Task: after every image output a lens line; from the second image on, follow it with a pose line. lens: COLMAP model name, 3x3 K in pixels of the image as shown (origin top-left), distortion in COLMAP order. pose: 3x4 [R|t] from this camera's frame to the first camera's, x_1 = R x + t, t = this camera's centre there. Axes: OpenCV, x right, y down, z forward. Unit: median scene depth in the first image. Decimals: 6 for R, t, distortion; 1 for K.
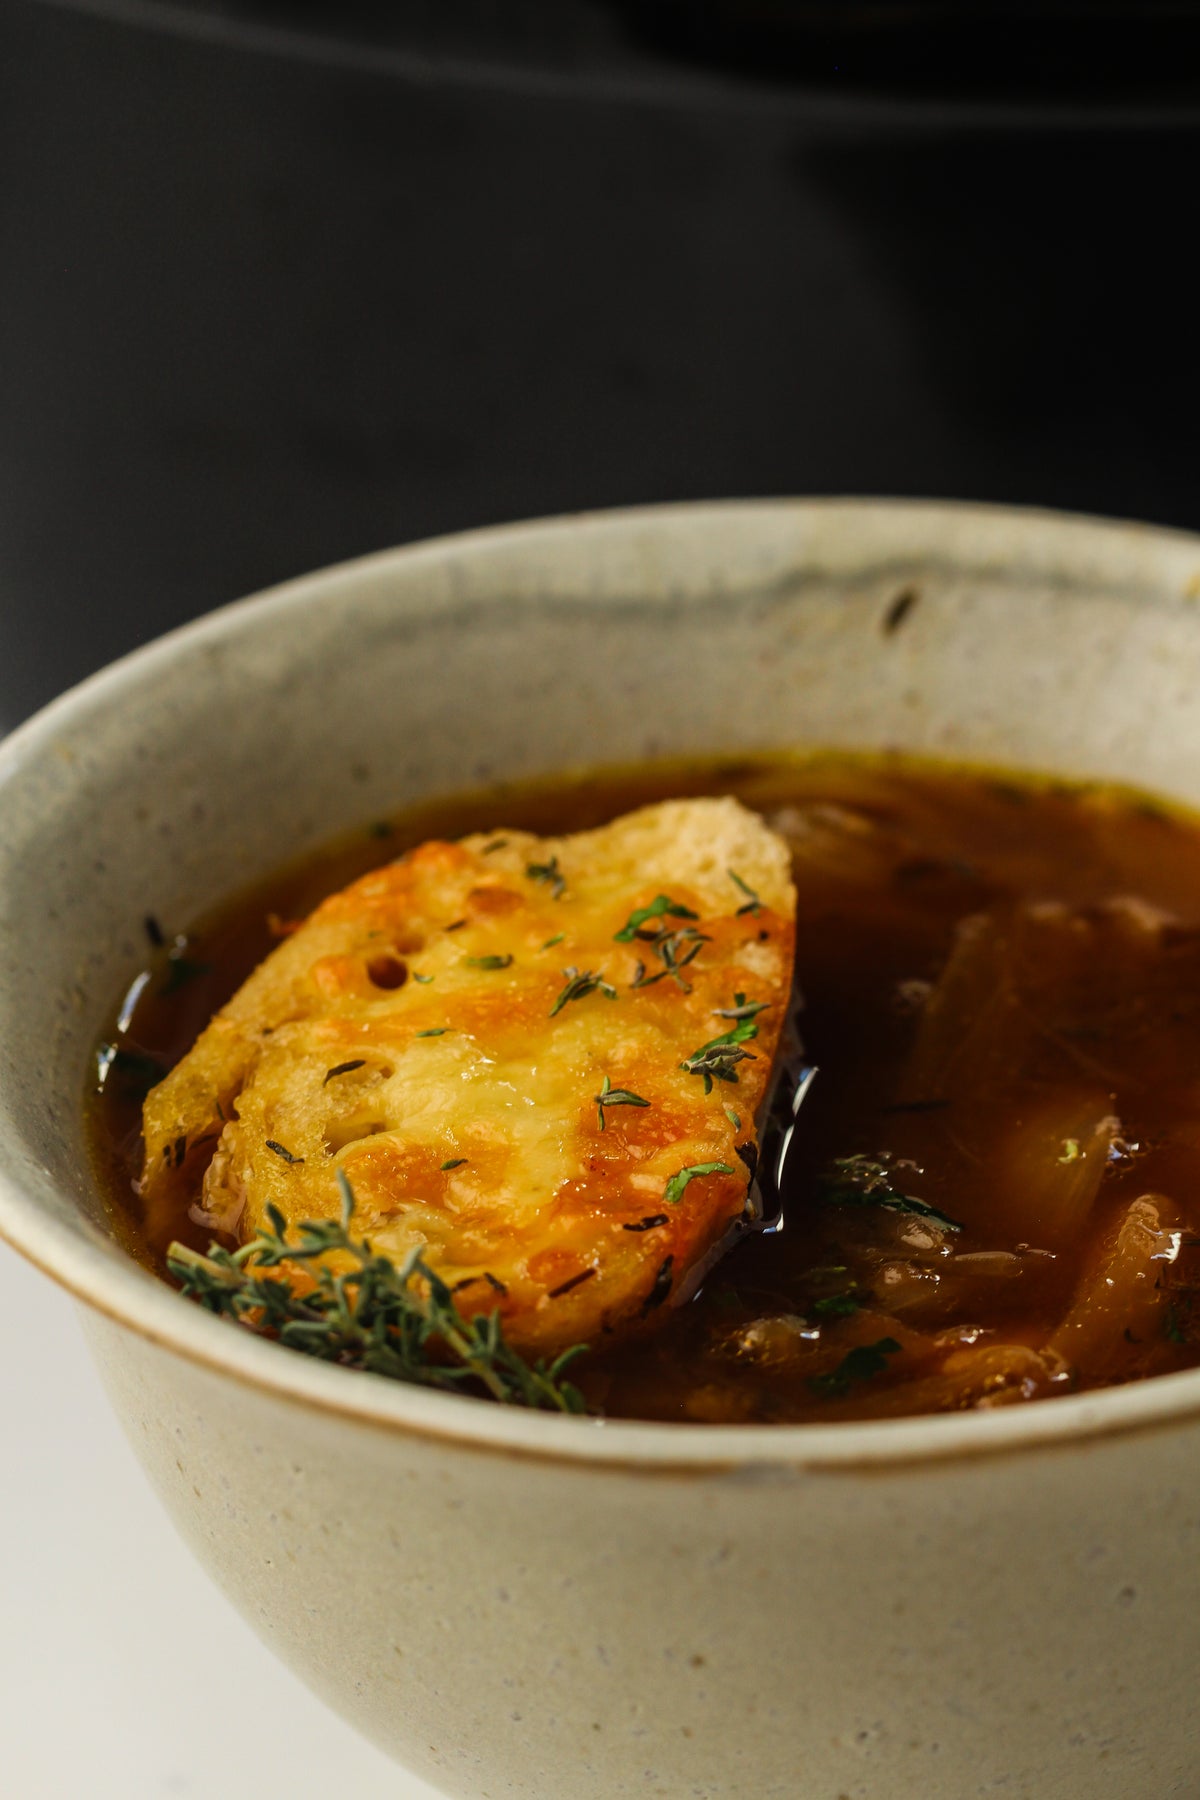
lens RADIAL K [[9620.2, 0, 600.0], [0, 9620.2, 900.0], [0, 0, 1]] dist [-0.141800, 11.642138]
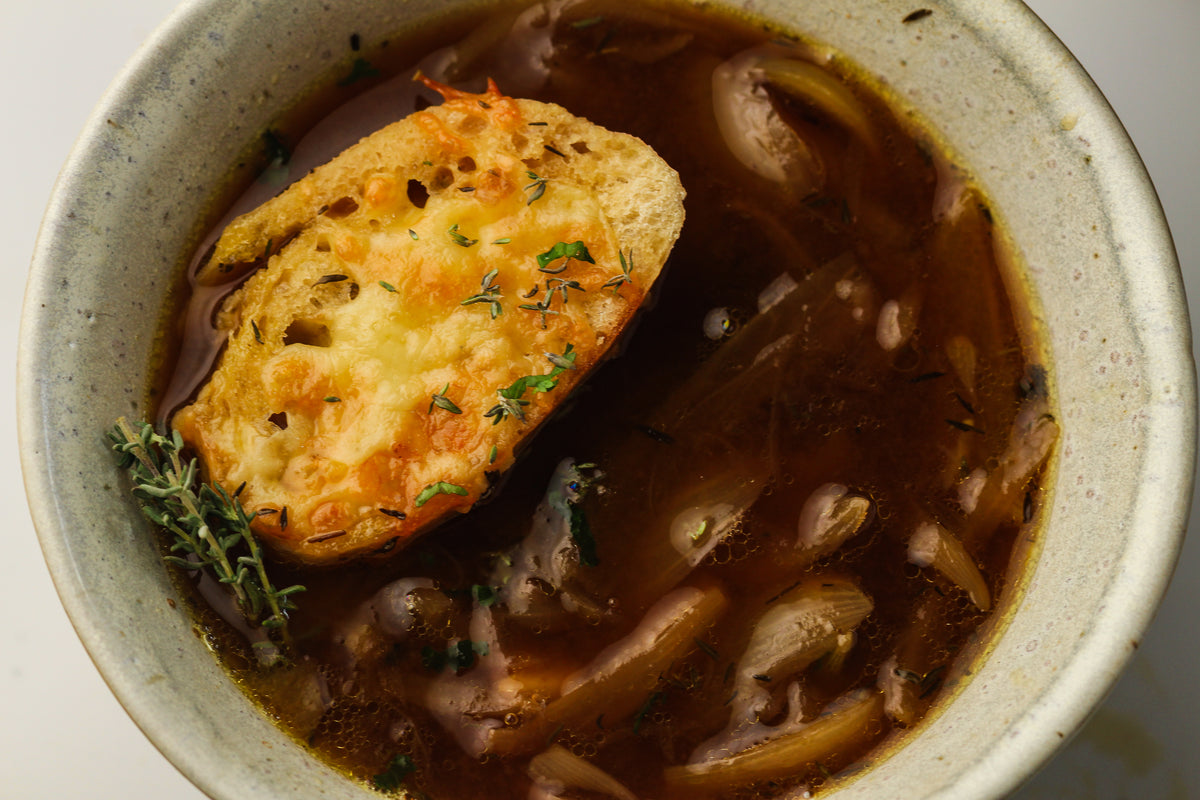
lens RADIAL K [[6413.5, 0, 600.0], [0, 6413.5, 400.0], [0, 0, 1]] dist [-0.141800, 11.642138]
pose [[0.846436, 0.513075, -0.142481, 0.177577], [-0.280878, 0.657520, 0.699125, -0.741495], [0.452387, -0.551745, 0.700659, 0.239219]]
